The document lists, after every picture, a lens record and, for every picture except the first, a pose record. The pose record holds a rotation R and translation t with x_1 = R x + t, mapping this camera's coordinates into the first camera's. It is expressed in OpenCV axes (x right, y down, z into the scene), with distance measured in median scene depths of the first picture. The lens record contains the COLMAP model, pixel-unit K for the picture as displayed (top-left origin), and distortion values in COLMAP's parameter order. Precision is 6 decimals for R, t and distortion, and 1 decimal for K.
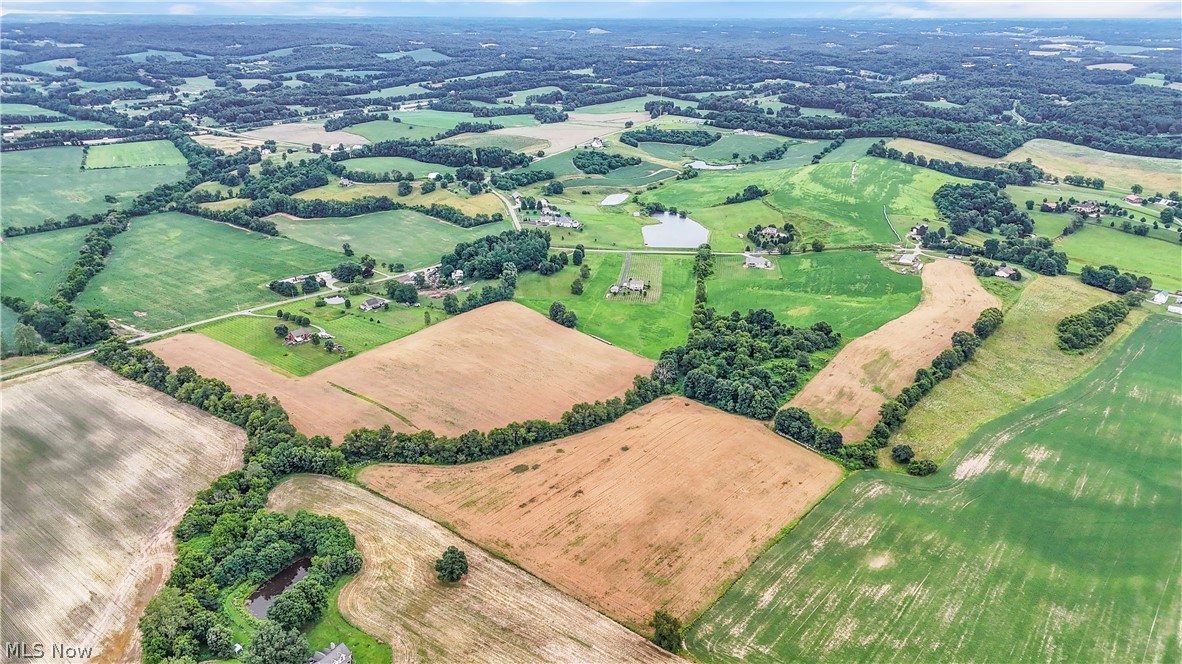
lens RADIAL K [[863.6, 0, 591.0], [0, 863.6, 332.0], [0, 0, 1]] dist [0.096537, -0.105346]
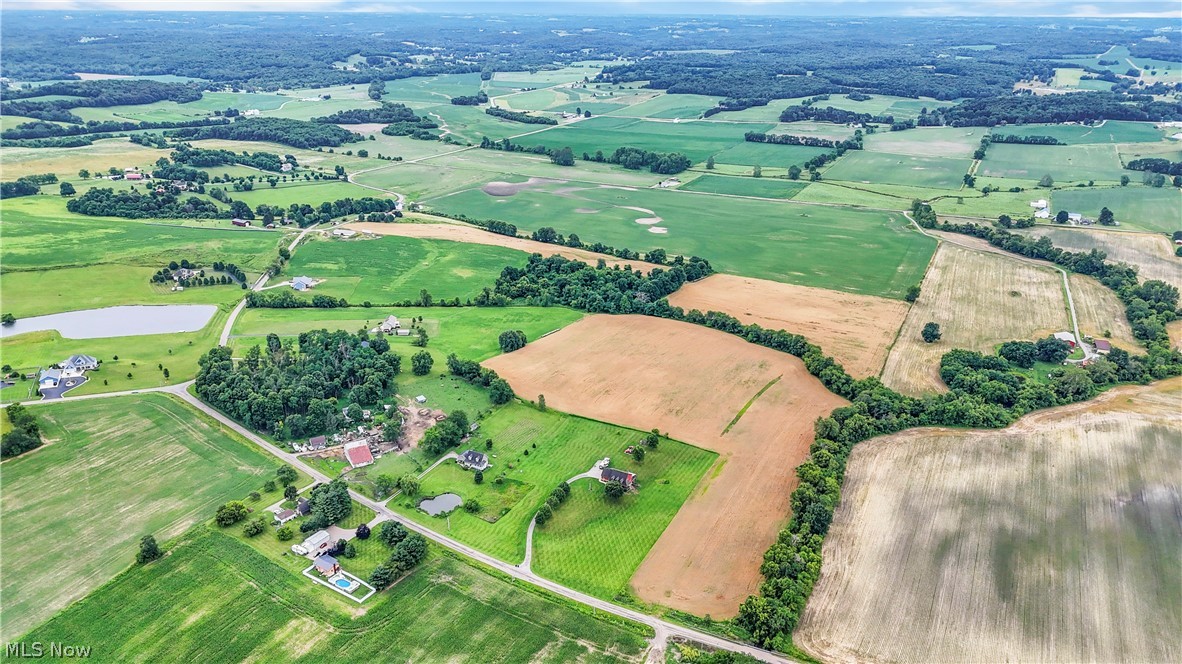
lens RADIAL K [[863.6, 0, 591.0], [0, 863.6, 332.0], [0, 0, 1]] dist [0.096537, -0.105346]
pose [[-0.224856, -0.353225, 0.908114, -1.000398], [0.329037, 0.849710, 0.411980, -0.429557], [-0.917155, 0.391440, -0.074838, 1.094741]]
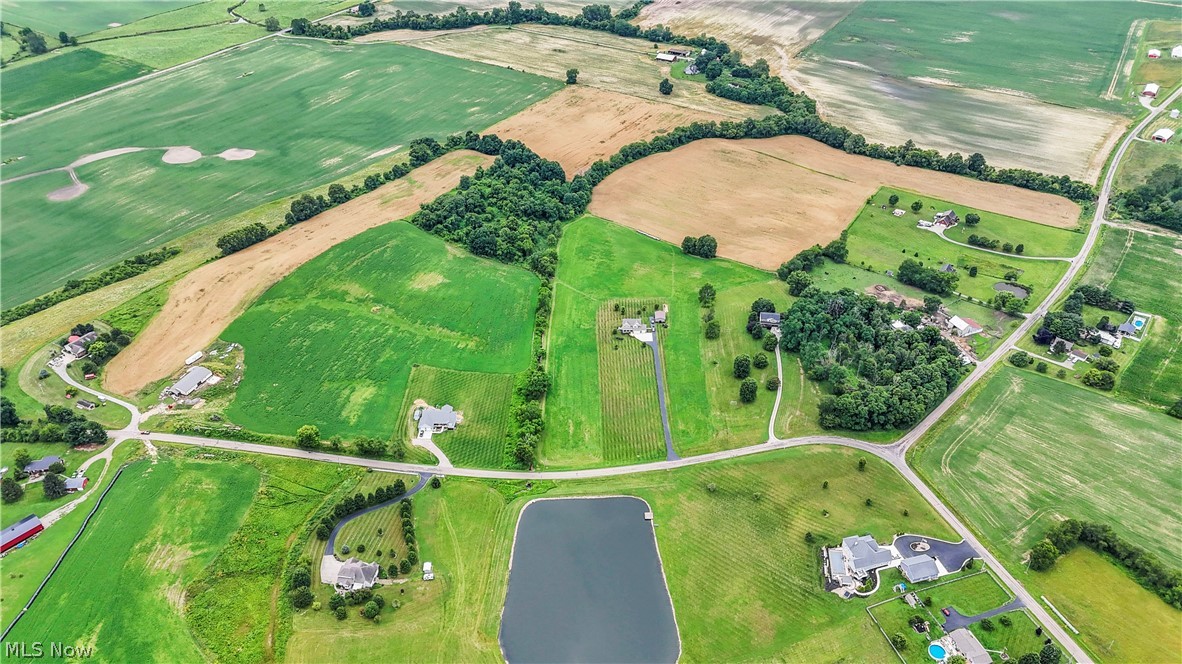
lens RADIAL K [[863.6, 0, 591.0], [0, 863.6, 332.0], [0, 0, 1]] dist [0.096537, -0.105346]
pose [[-0.992403, 0.063038, -0.105650, 0.200213], [-0.052943, 0.556349, 0.829261, -0.786526], [0.111053, 0.828554, -0.548785, 1.721390]]
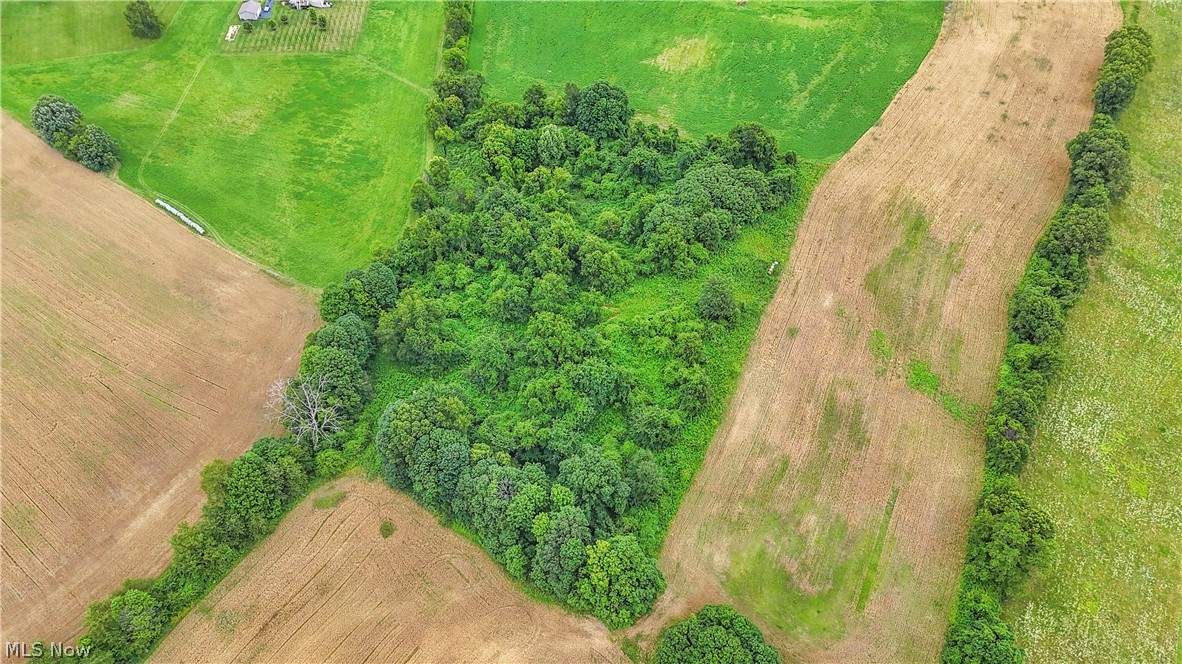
lens RADIAL K [[863.6, 0, 591.0], [0, 863.6, 332.0], [0, 0, 1]] dist [0.096537, -0.105346]
pose [[0.981661, -0.134683, 0.134915, 0.136120], [0.062184, 0.895234, 0.441237, -0.107985], [-0.180207, -0.424756, 0.887191, 0.652170]]
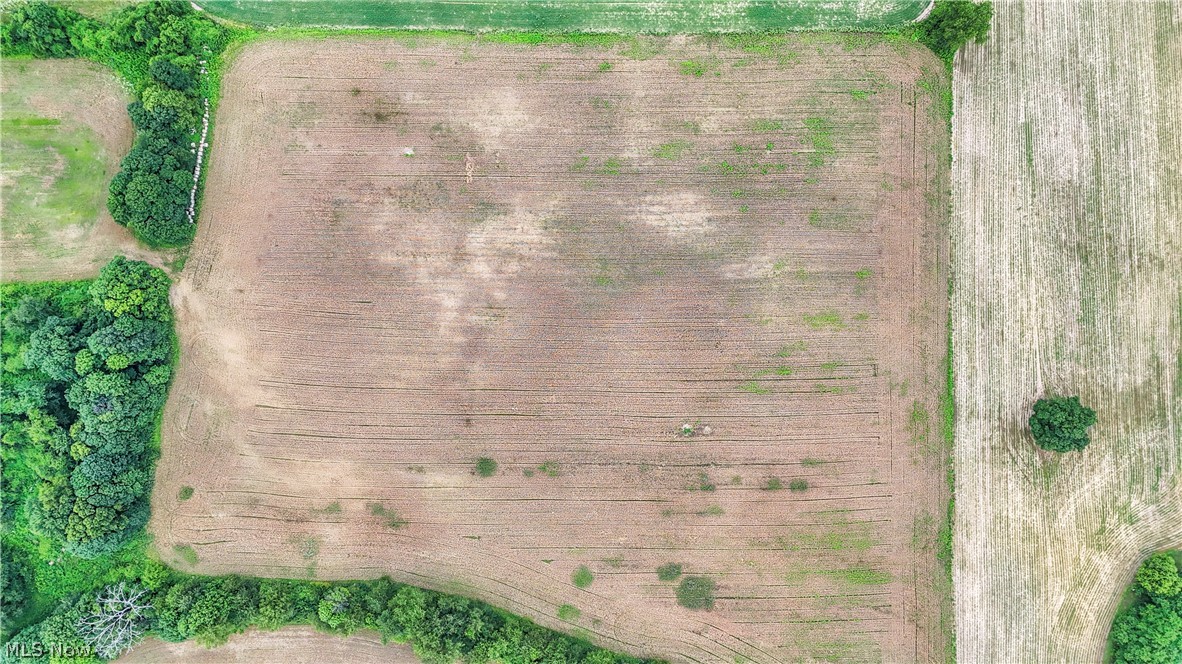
lens RADIAL K [[863.6, 0, 591.0], [0, 863.6, 332.0], [0, 0, 1]] dist [0.096537, -0.105346]
pose [[-0.635262, -0.771885, -0.025219, 0.055603], [0.252989, -0.238841, 0.937524, -0.196926], [-0.729684, 0.589193, 0.347005, 0.617522]]
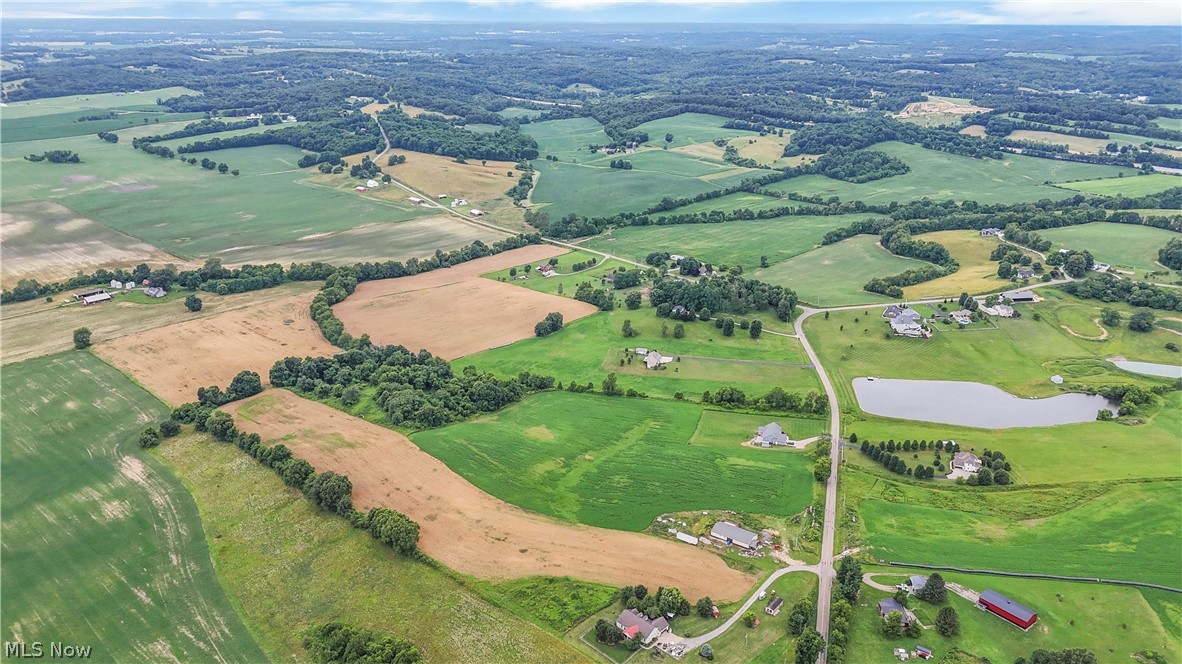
lens RADIAL K [[863.6, 0, 591.0], [0, 863.6, 332.0], [0, 0, 1]] dist [0.096537, -0.105346]
pose [[-0.083972, 0.335899, -0.938147, 1.045544], [-0.350361, 0.871406, 0.343363, -0.429541], [0.932843, 0.357523, 0.044512, 1.110678]]
